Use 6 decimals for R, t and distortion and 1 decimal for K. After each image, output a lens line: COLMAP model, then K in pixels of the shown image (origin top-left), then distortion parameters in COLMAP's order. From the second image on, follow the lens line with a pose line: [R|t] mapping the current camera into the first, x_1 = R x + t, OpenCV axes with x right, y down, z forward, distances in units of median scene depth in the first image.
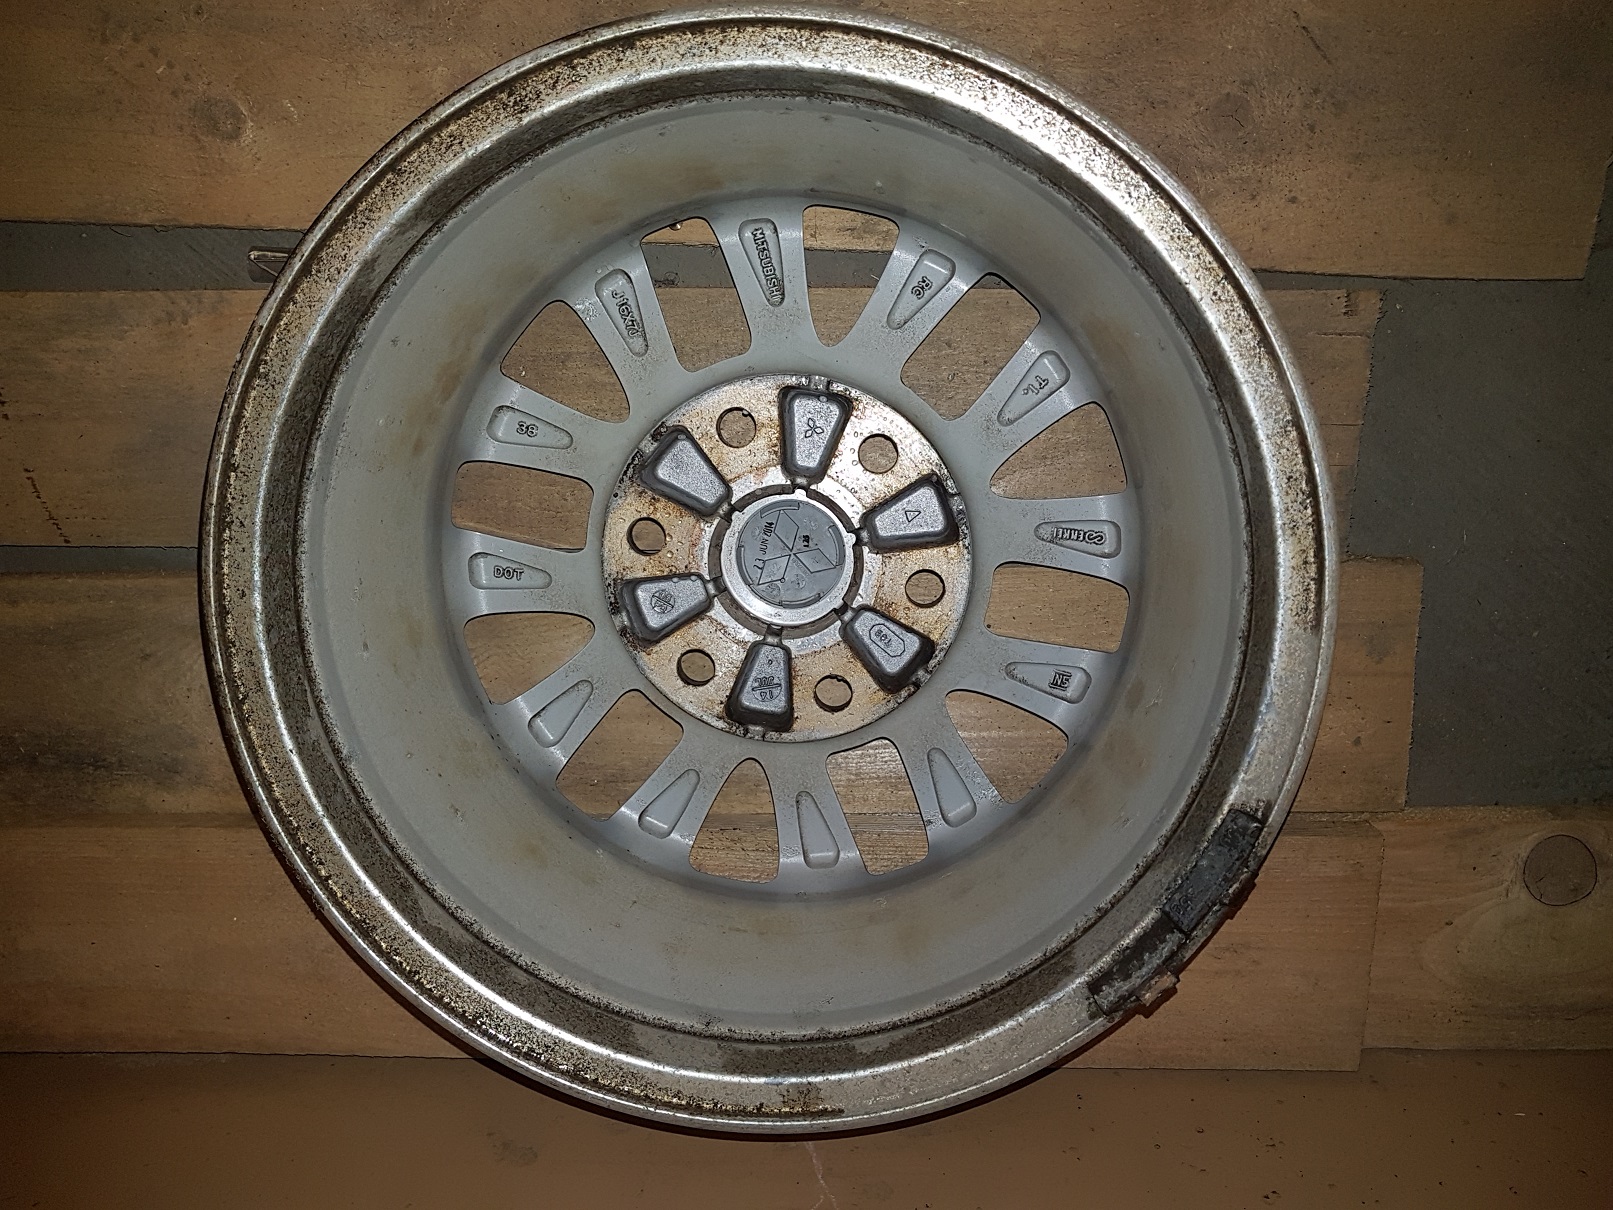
lens RADIAL K [[1254.9, 0, 807.6], [0, 1254.9, 598.8], [0, 0, 1]] dist [-0.012492, -0.007331]
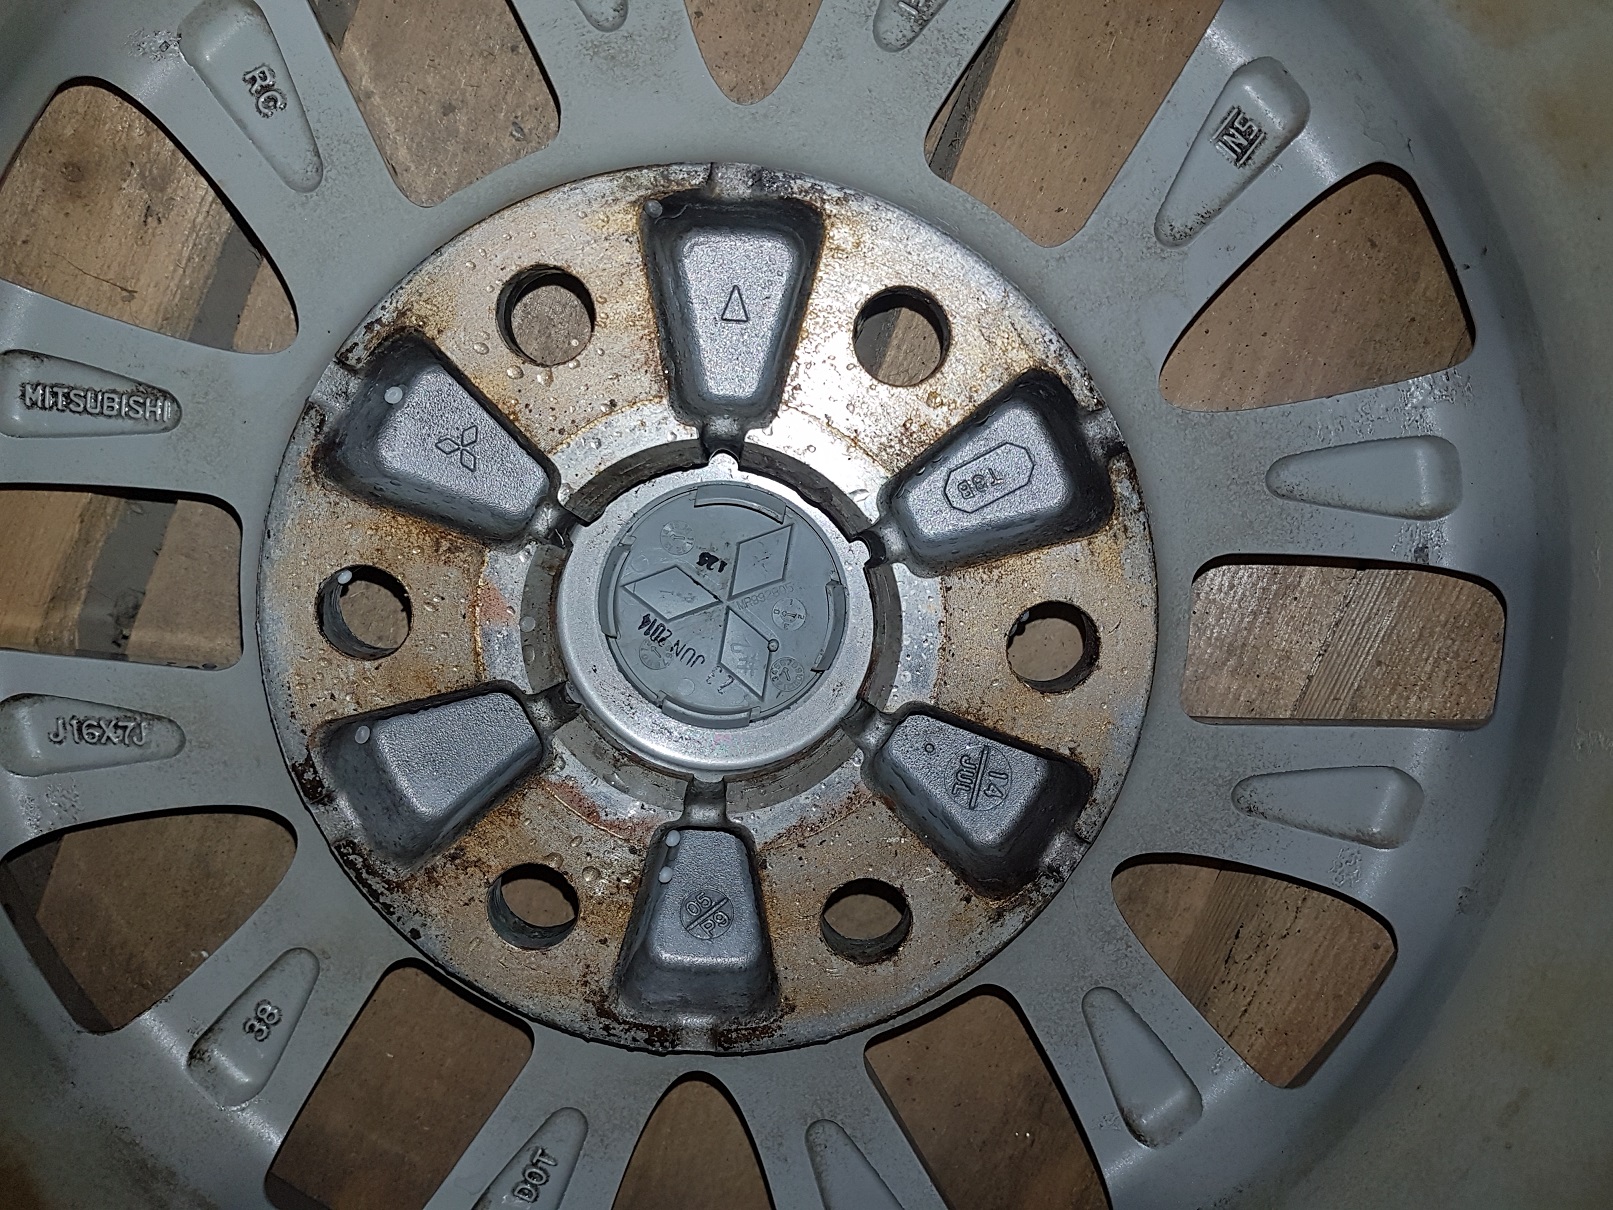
lens RADIAL K [[1254.9, 0, 820.1], [0, 1254.9, 613.6], [0, 0, 1]] dist [-0.012492, -0.007331]
pose [[0.387096, -0.919330, -0.070628, 0.029823], [0.916002, 0.392183, -0.084453, 0.035654], [0.105339, -0.032004, 0.993921, 0.583157]]
